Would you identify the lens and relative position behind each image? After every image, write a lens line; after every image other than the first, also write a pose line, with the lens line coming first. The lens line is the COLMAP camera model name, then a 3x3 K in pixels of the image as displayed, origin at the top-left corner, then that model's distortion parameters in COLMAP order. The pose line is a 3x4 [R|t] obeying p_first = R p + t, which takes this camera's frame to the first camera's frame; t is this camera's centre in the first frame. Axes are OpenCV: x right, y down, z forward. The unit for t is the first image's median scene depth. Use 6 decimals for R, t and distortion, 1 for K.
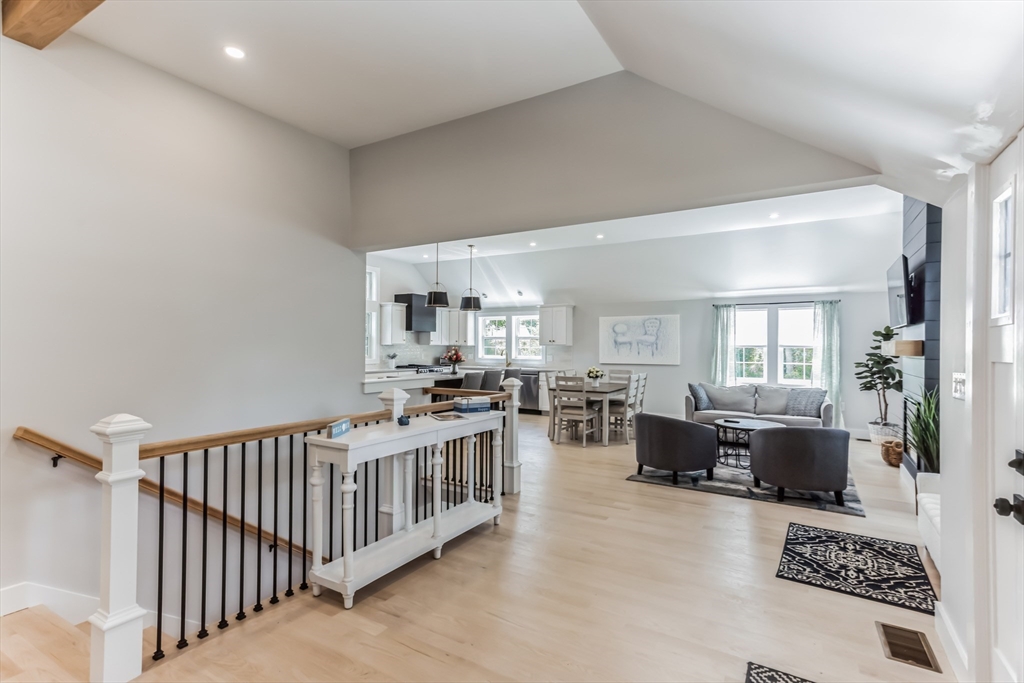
lens RADIAL K [[498.0, 0, 512.0], [0, 498.0, 341.5], [0, 0, 1]] dist [0.023111, 0.000056]
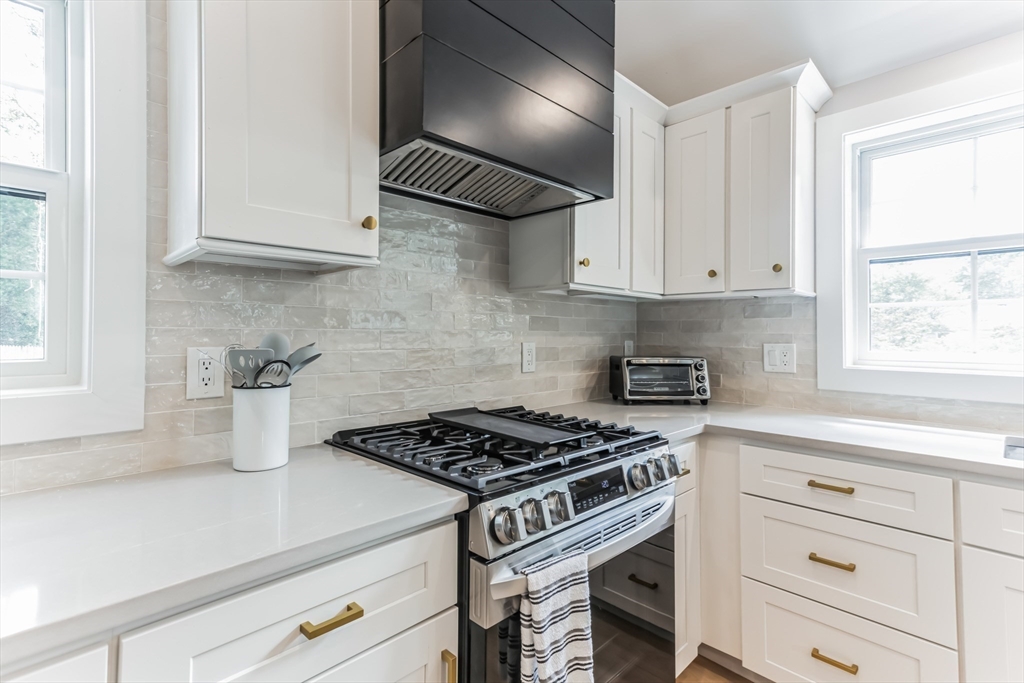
lens RADIAL K [[486.7, 0, 512.0], [0, 486.7, 341.5], [0, 0, 1]] dist [0.000139, -0.000164]
pose [[0.971961, -0.001592, -0.235138, -0.146158], [0.006275, 0.999797, 0.019166, 0.021854], [0.235059, -0.020104, 0.971773, 0.840685]]
